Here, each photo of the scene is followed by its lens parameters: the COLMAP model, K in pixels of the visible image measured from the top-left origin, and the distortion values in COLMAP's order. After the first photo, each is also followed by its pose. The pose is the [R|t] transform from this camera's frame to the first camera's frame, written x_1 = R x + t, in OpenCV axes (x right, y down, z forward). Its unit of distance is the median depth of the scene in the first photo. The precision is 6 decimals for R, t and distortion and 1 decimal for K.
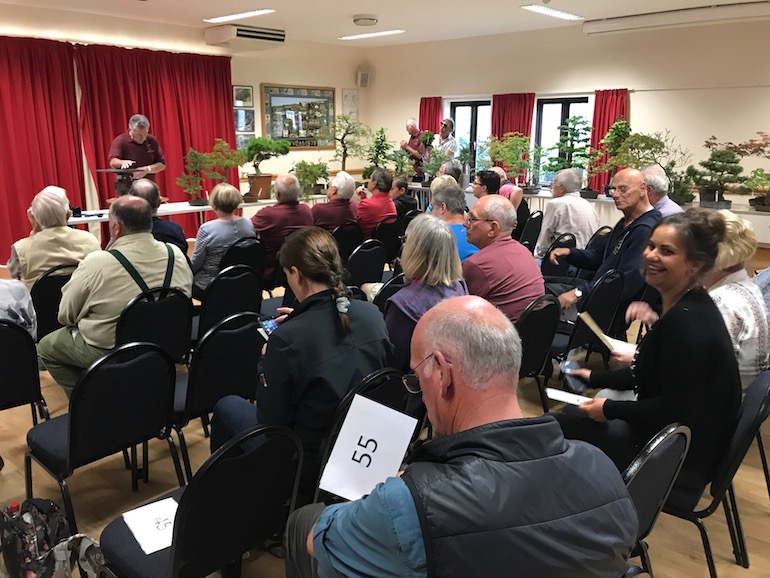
lens RADIAL K [[639.0, 0, 388.4], [0, 639.0, 289.1], [0, 0, 1]] dist [-0.001085, 0.007263]
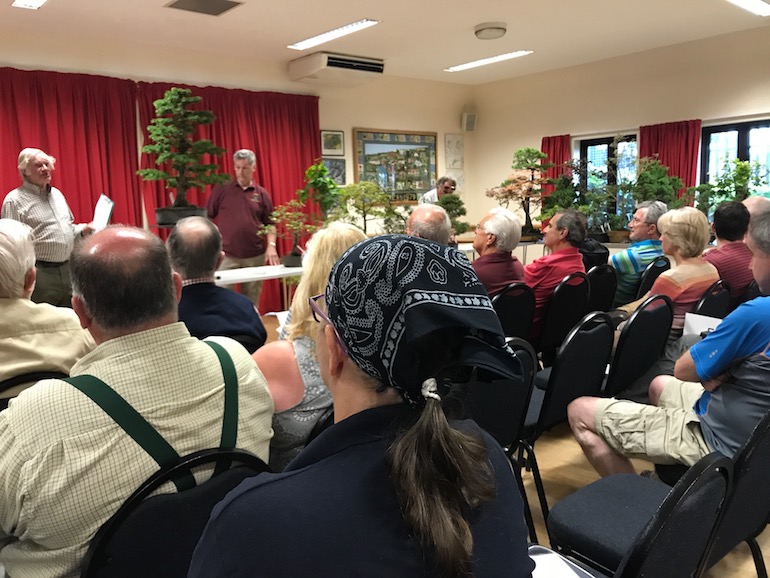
lens RADIAL K [[639.0, 0, 378.5], [0, 639.0, 310.1], [0, 0, 1]] dist [-0.001085, 0.007263]
pose [[0.991290, -0.015530, -0.130776, -0.058566], [0.006006, 0.997321, -0.072903, -0.019915], [0.131558, 0.071482, 0.988728, 0.184518]]
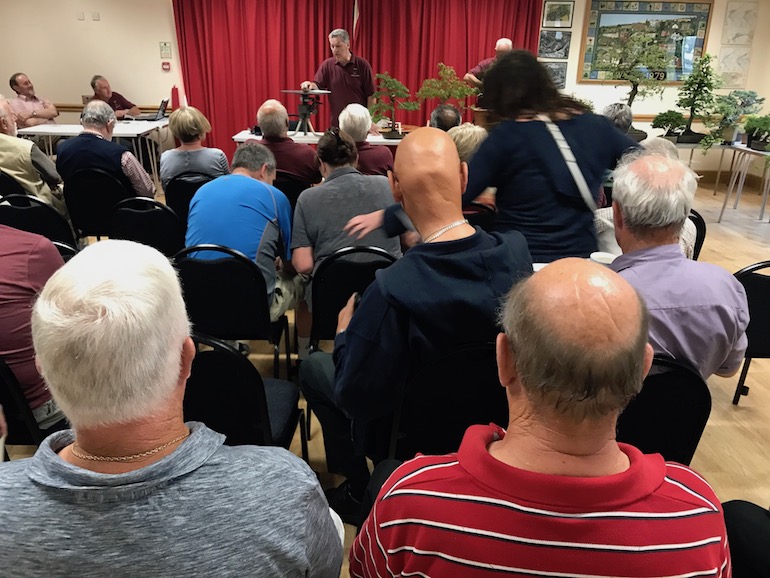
lens RADIAL K [[639.0, 0, 406.6], [0, 639.0, 296.7], [0, 0, 1]] dist [-0.001085, 0.007263]
pose [[0.695870, 0.264295, -0.667767, 0.269773], [-0.193479, 0.964434, 0.180091, -0.059548], [0.691615, 0.003879, 0.722256, 0.264596]]
